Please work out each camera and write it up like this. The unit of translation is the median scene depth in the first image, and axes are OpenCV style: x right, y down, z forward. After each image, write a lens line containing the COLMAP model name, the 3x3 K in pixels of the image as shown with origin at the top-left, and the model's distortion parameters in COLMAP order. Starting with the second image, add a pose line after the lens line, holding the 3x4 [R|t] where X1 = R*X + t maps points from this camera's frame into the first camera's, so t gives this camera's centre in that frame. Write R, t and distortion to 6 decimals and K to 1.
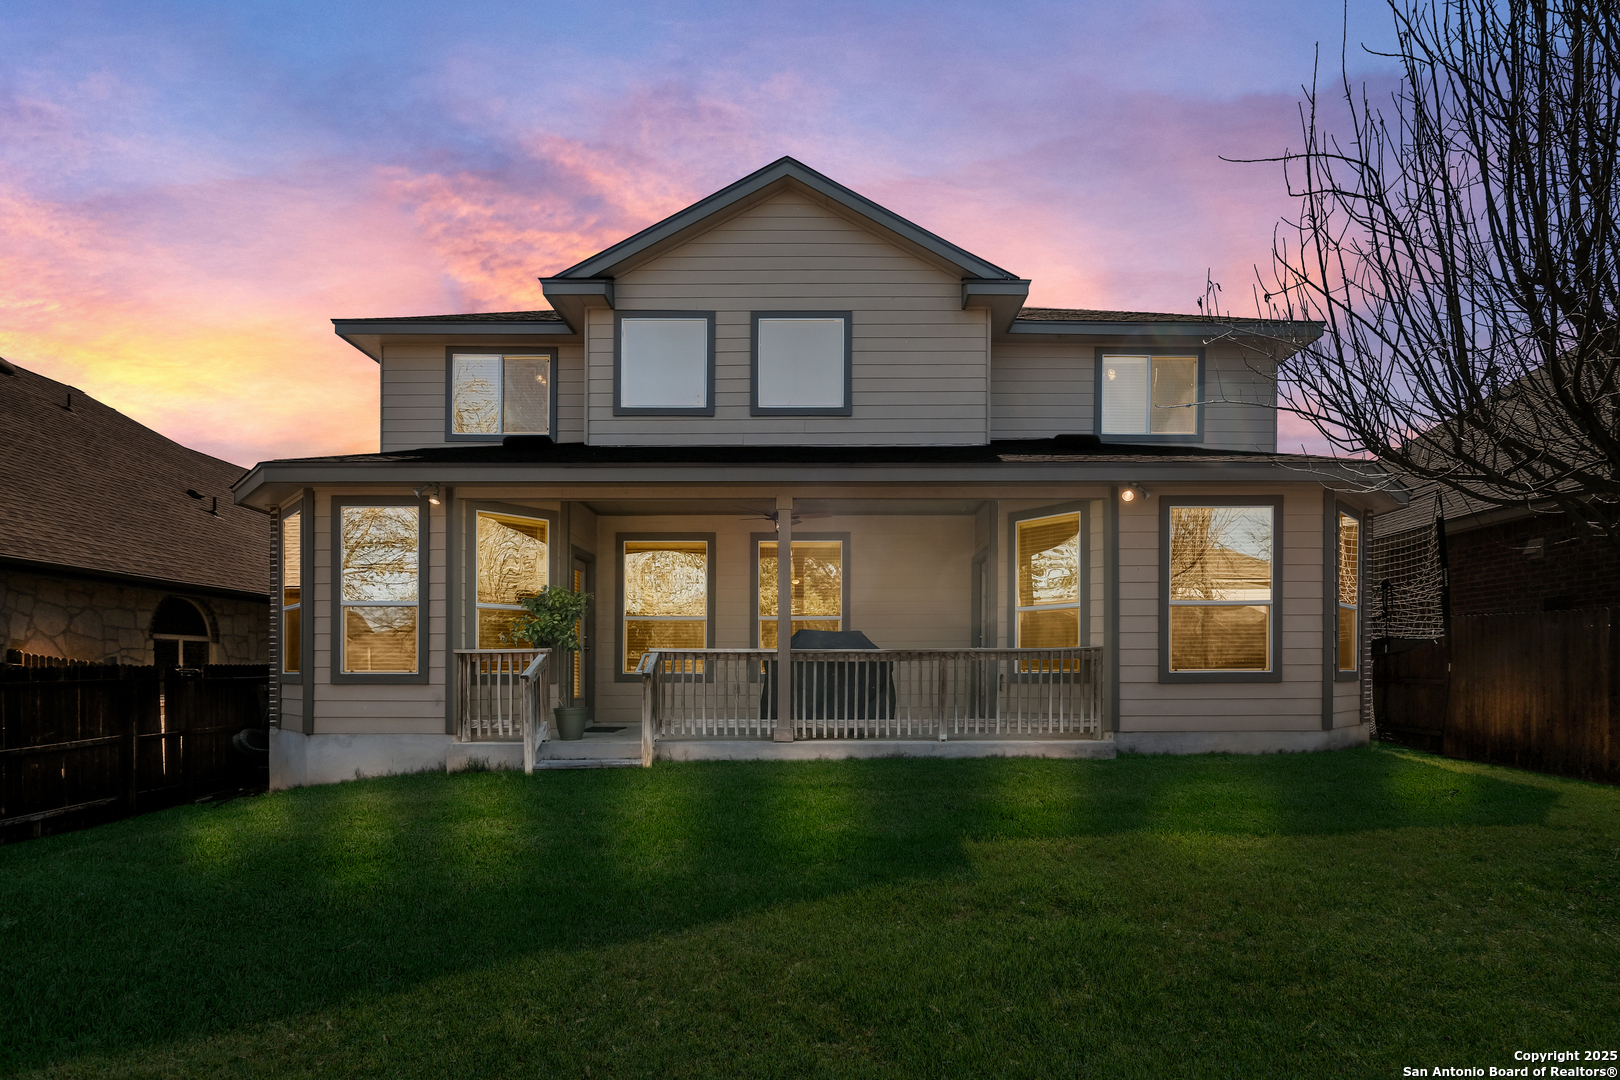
lens RADIAL K [[693.7, 0, 811.0], [0, 693.7, 520.3], [0, 0, 1]] dist [-0.004737, 0.000168]
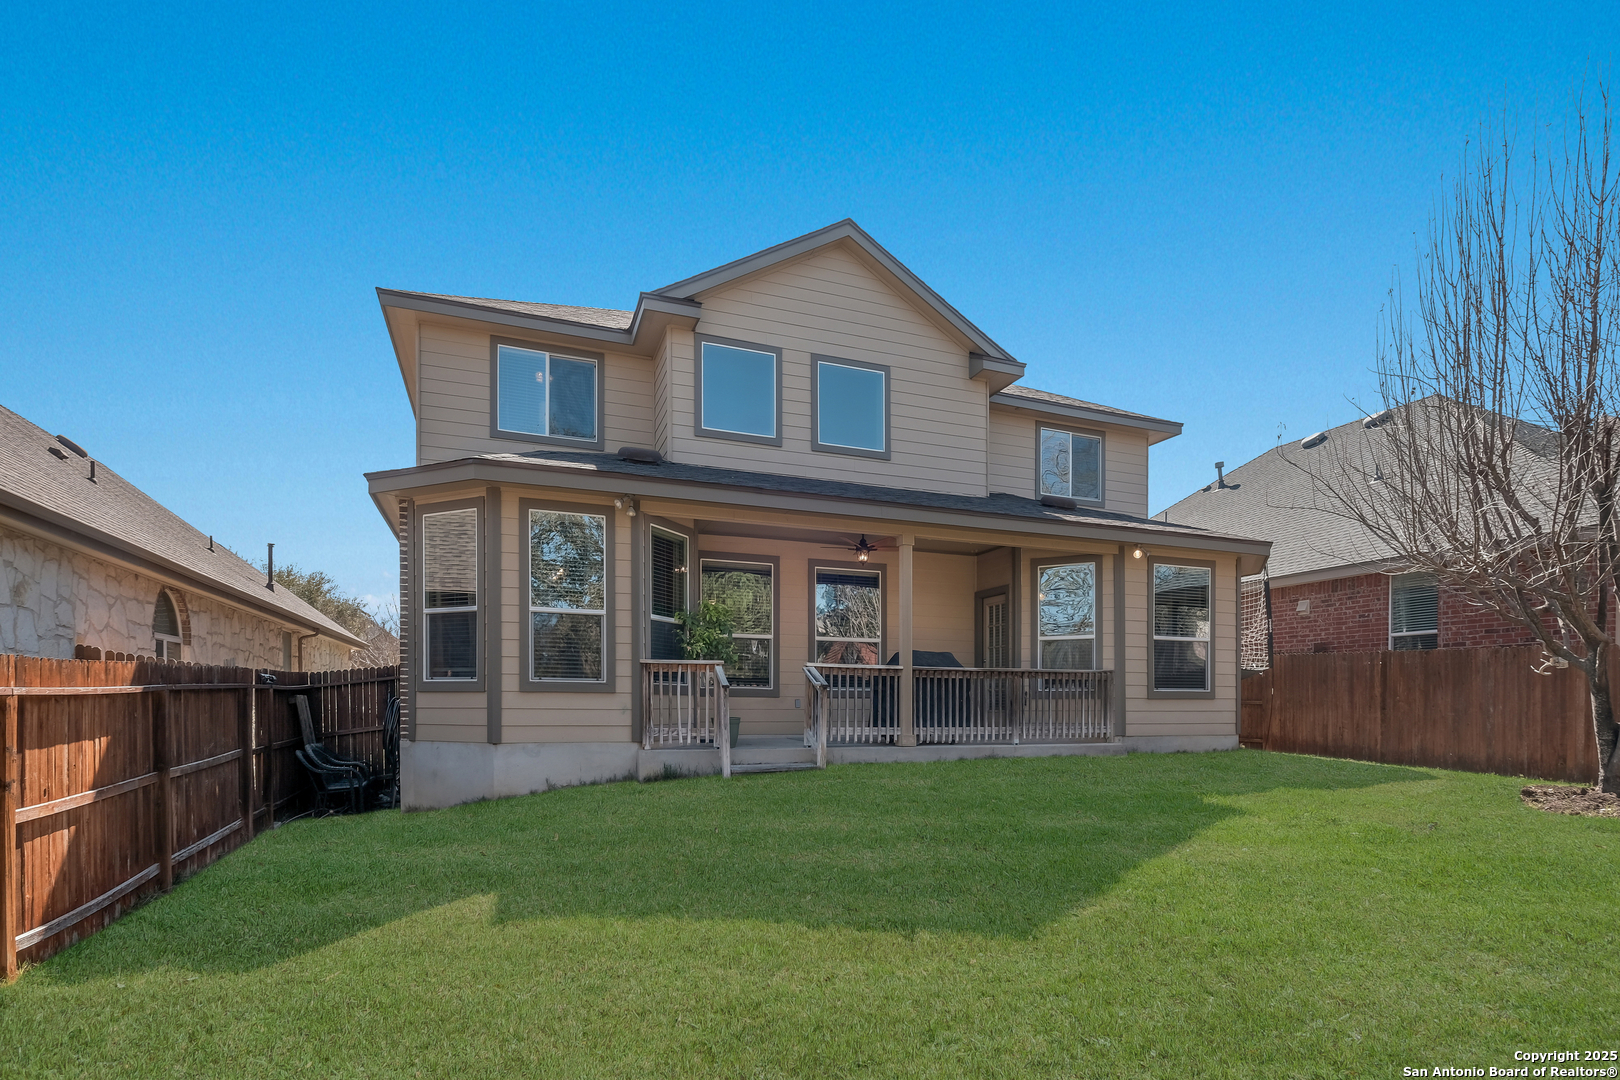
lens RADIAL K [[711.4, 0, 798.9], [0, 711.4, 533.0], [0, 0, 1]] dist [0.000127, -0.000415]
pose [[0.944907, 0.081712, 0.316975, -0.542678], [-0.078568, 0.996650, -0.022711, 0.005642], [-0.317769, -0.003444, 0.948162, -0.057746]]
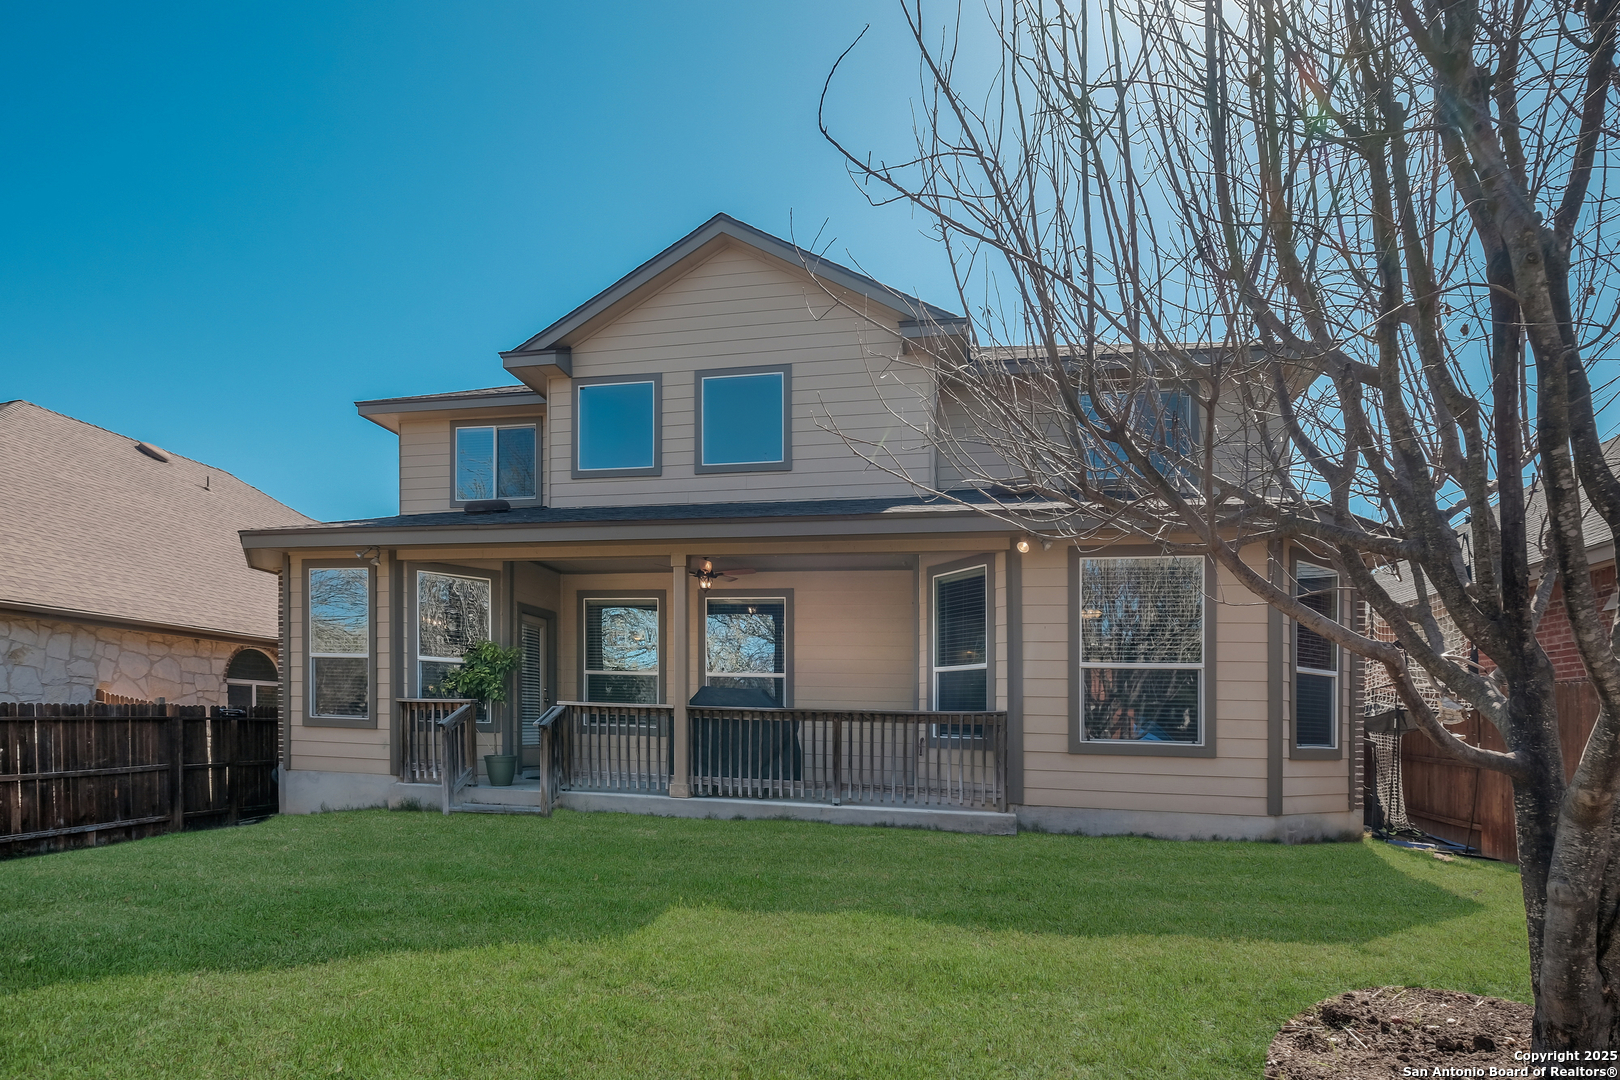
lens RADIAL K [[695.4, 0, 809.3], [0, 695.4, 576.8], [0, 0, 1]] dist [-0.002590, -0.000479]
pose [[0.982001, -0.009345, -0.188646, 0.324973], [0.009582, 0.999954, 0.000344, 0.000683], [0.188634, -0.002145, 0.982045, 0.042287]]
